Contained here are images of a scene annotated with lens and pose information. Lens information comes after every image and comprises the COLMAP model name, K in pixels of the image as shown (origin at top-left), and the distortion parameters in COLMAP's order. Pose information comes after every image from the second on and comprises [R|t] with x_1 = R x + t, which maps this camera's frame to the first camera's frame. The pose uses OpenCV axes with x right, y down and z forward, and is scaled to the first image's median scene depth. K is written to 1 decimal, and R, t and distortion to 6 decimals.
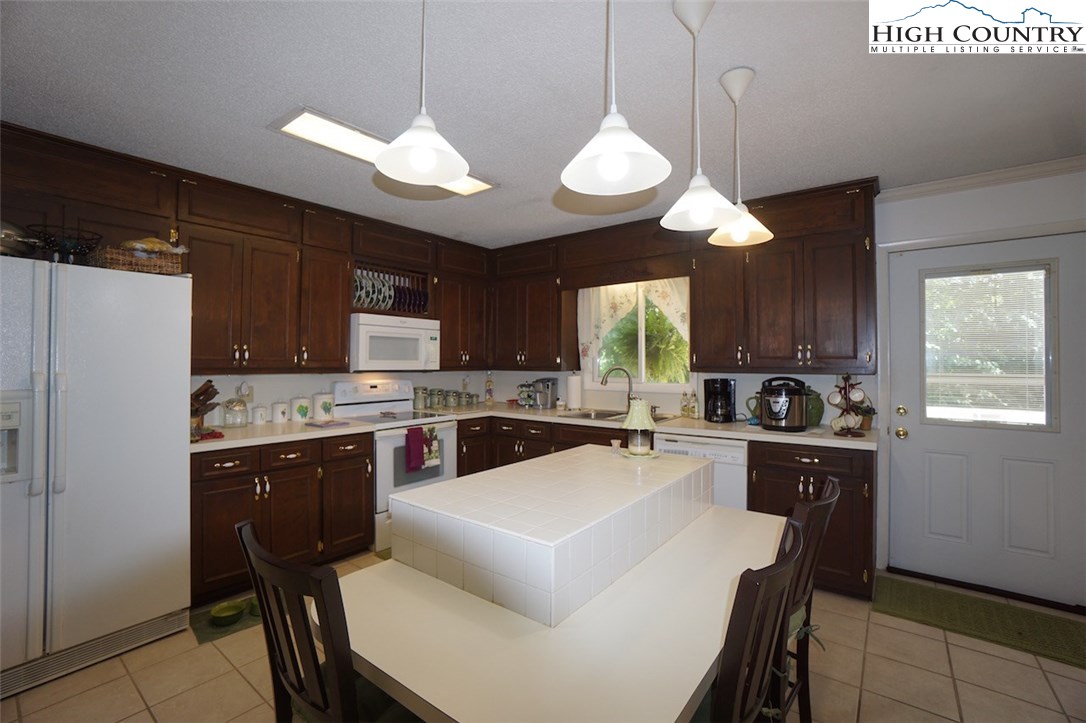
lens RADIAL K [[479.0, 0, 532.7], [0, 479.0, 355.1], [0, 0, 1]] dist [-0.058966, 0.019201]
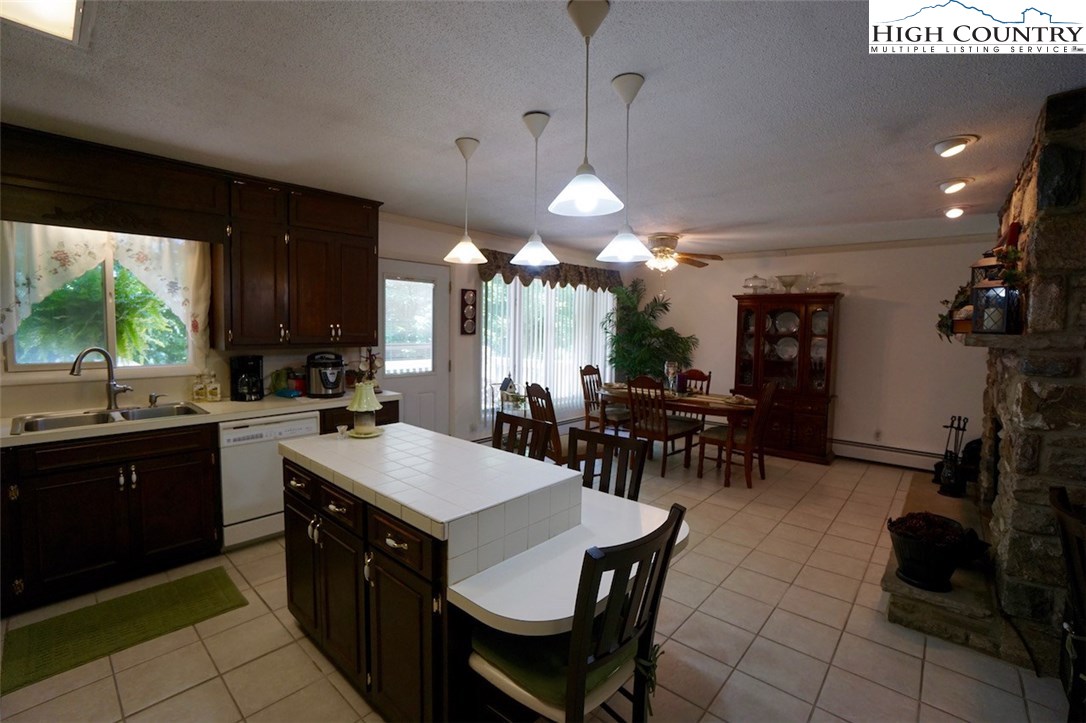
lens RADIAL K [[479.0, 0, 537.1], [0, 479.0, 350.2], [0, 0, 1]] dist [-0.058966, 0.019201]
pose [[0.073459, -0.053929, 0.995839, -0.492103], [-0.027721, 0.998041, 0.056093, -0.030184], [-0.996913, -0.031726, 0.071820, 0.328746]]
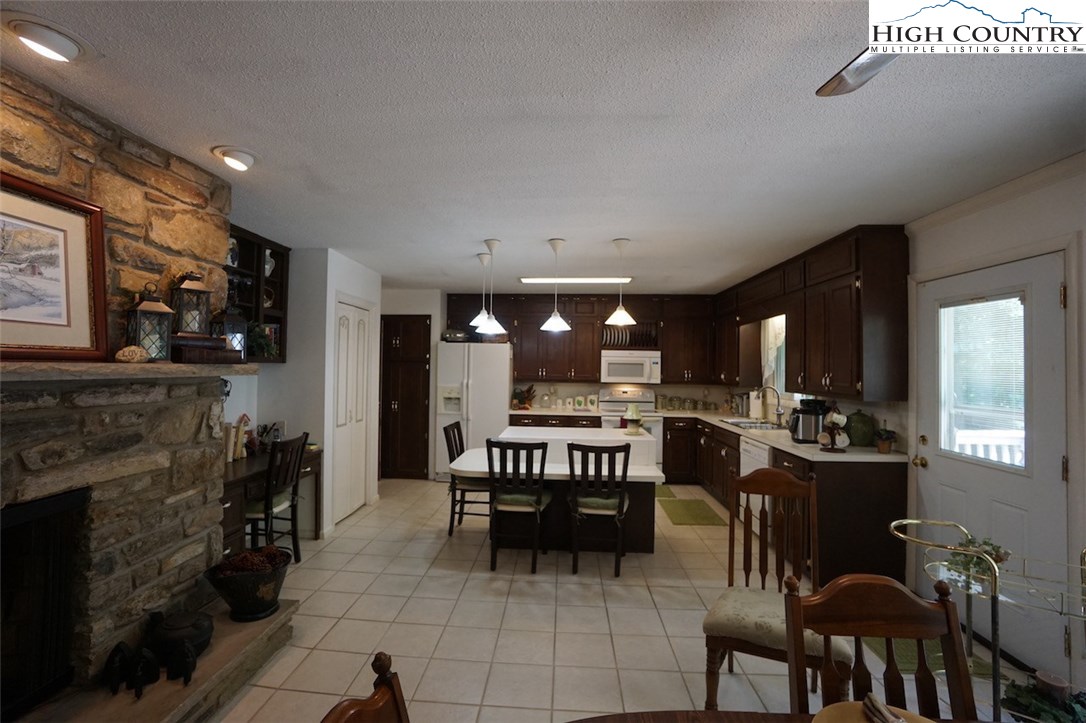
lens RADIAL K [[479.0, 0, 534.7], [0, 479.0, 356.5], [0, 0, 1]] dist [-0.058966, 0.019201]
pose [[0.571094, -0.011759, -0.820800, 0.930929], [-0.001431, 0.999882, -0.015320, -0.035138], [0.820883, 0.009924, 0.571010, -0.224272]]
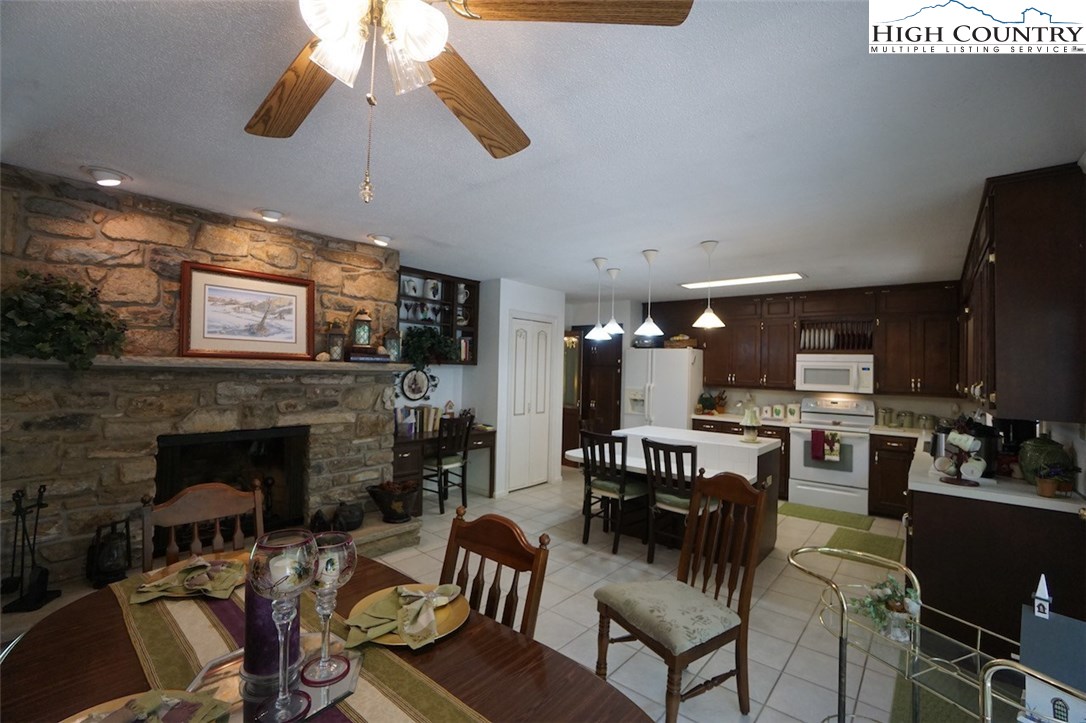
lens RADIAL K [[479.0, 0, 533.3], [0, 479.0, 358.5], [0, 0, 1]] dist [-0.058966, 0.019201]
pose [[-0.043478, -0.023584, -0.998776, 1.216556], [-0.012694, 0.999654, -0.023052, -0.024622], [0.998974, 0.011677, -0.043763, 0.174733]]
